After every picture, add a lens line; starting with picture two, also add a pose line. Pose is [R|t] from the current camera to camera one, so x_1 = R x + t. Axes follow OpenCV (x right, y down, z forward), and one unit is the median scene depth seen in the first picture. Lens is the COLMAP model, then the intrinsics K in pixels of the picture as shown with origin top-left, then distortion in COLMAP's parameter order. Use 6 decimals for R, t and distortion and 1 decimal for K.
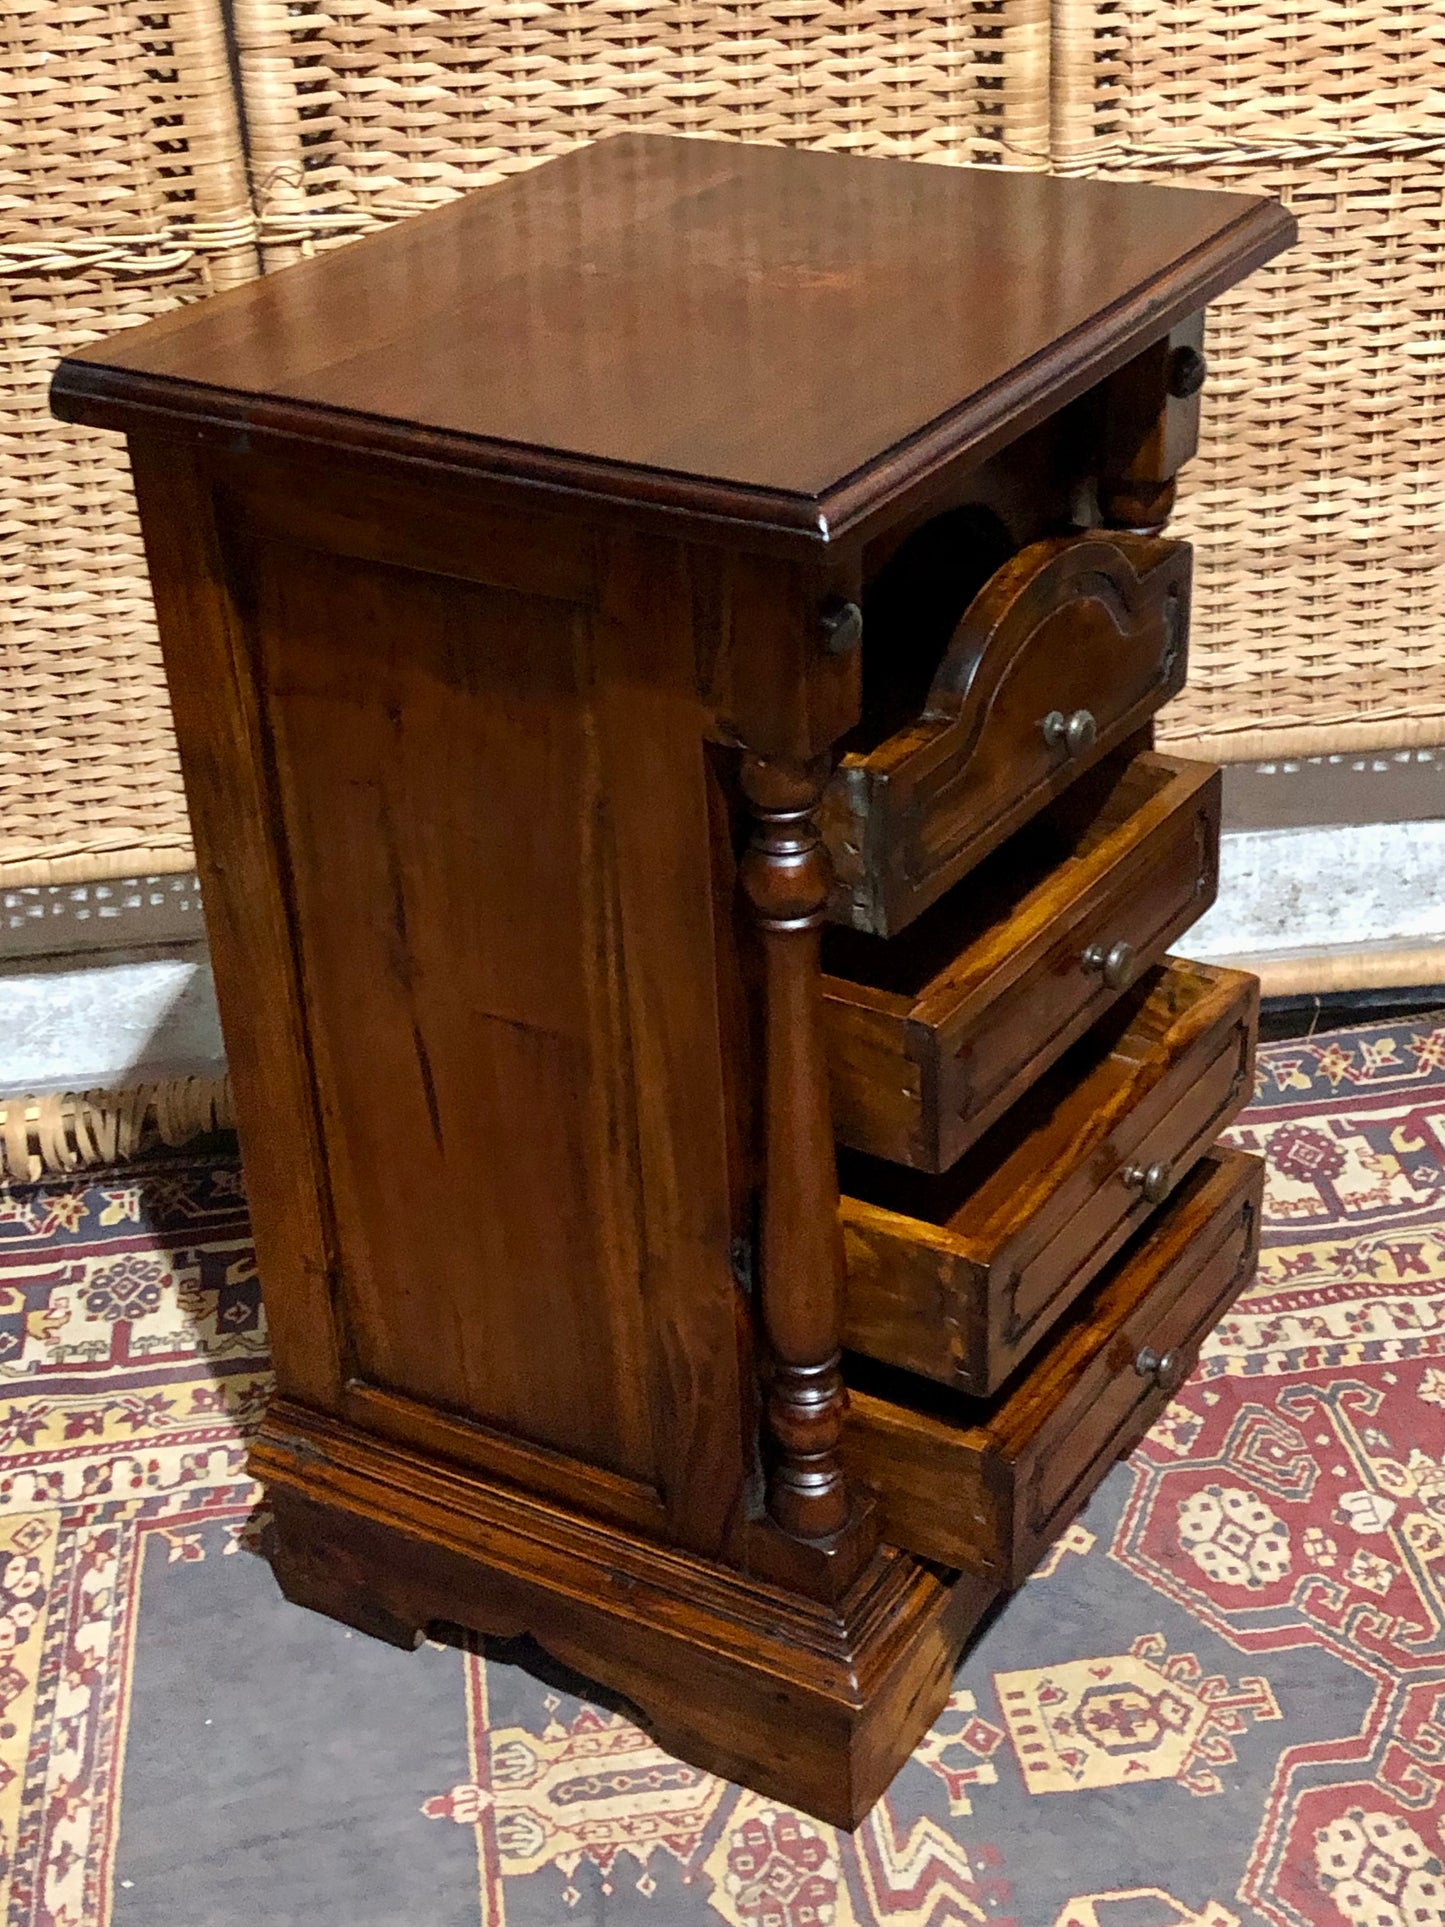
lens RADIAL K [[2770.6, 0, 740.8], [0, 2770.6, 962.6], [0, 0, 1]] dist [0.017175, 0.000000]
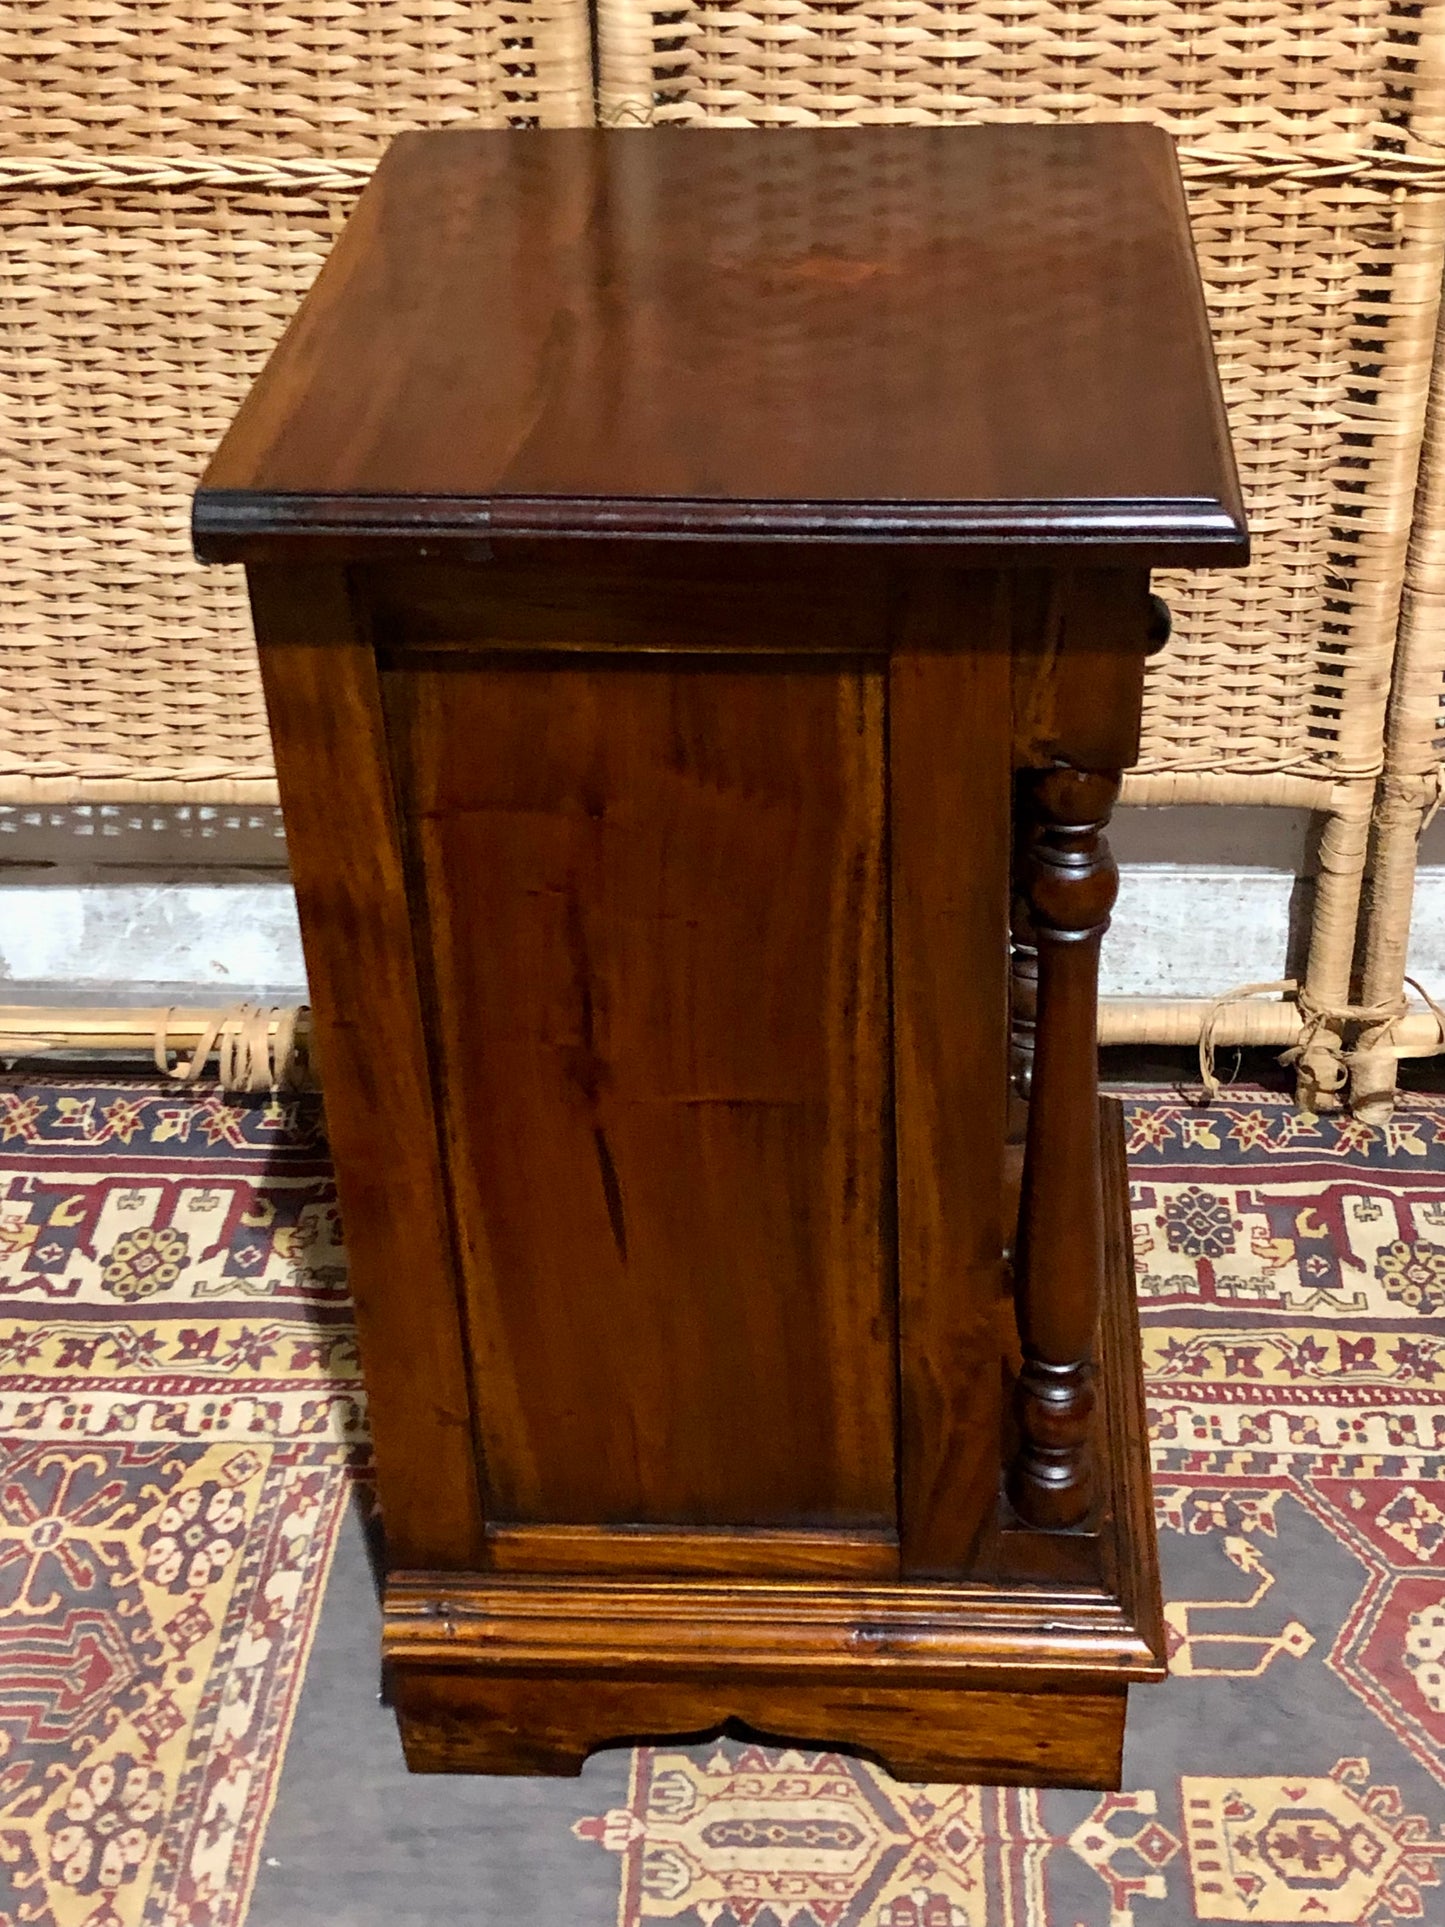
lens RADIAL K [[2770.6, 0, 762.1], [0, 2770.6, 960.8], [0, 0, 1]] dist [0.017175, 0.000000]
pose [[0.984278, 0.119553, -0.130017, 0.036950], [-0.110436, 0.991032, 0.075229, -0.070674], [0.137845, -0.059688, 0.988654, 0.050397]]
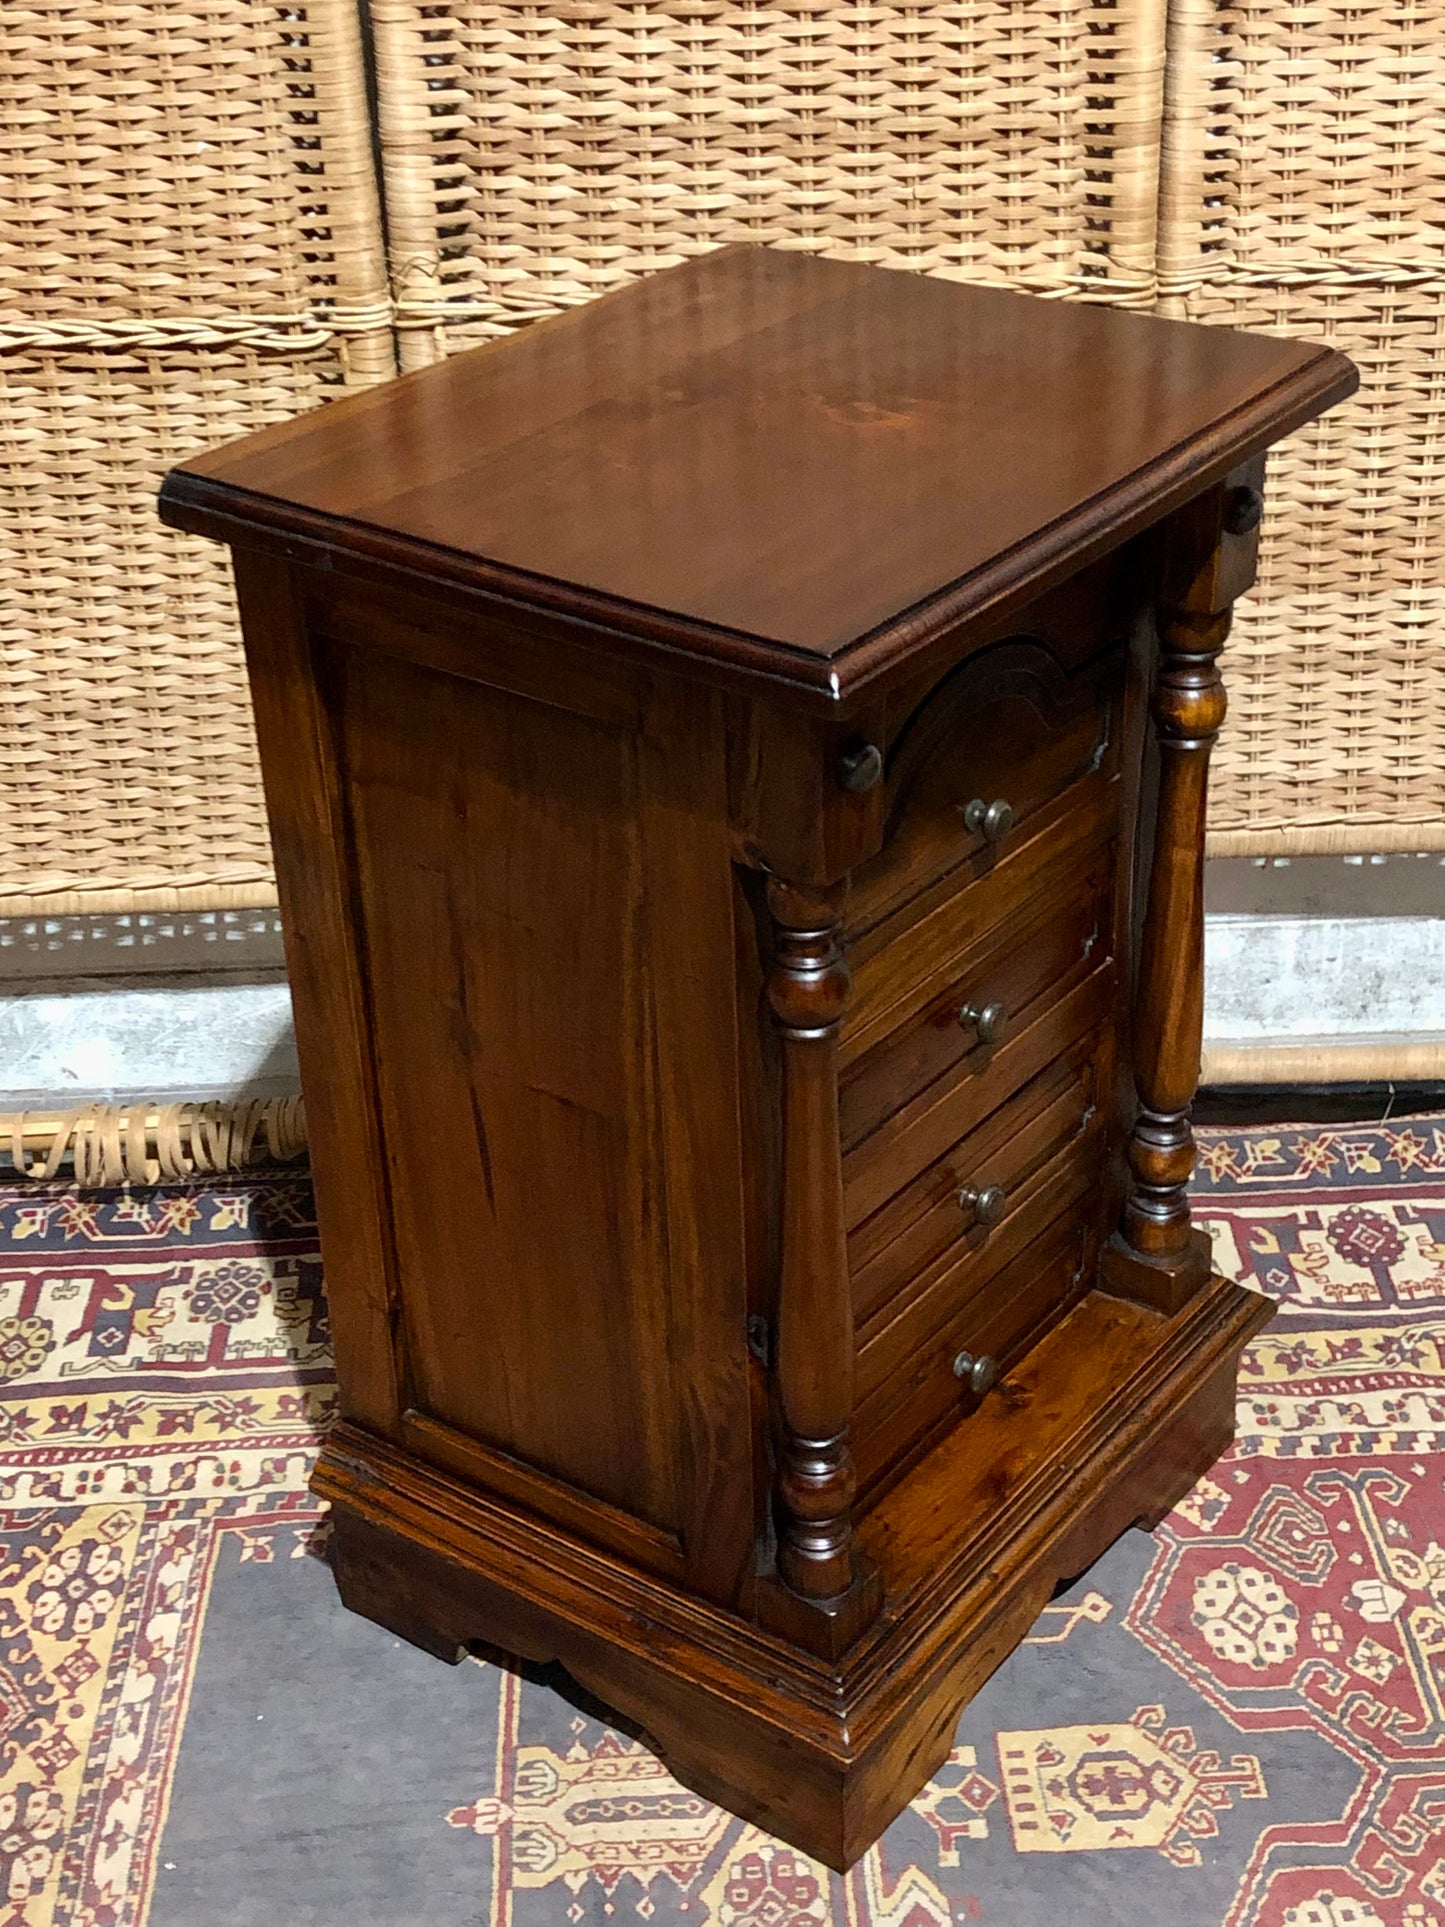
lens RADIAL K [[2770.6, 0, 745.0], [0, 2770.6, 963.3], [0, 0, 1]] dist [0.017175, 0.000000]
pose [[0.995477, 0.059477, -0.074075, 0.052282], [-0.058449, 0.998162, 0.015981, -0.041698], [0.074889, -0.011579, 0.997125, -0.047258]]
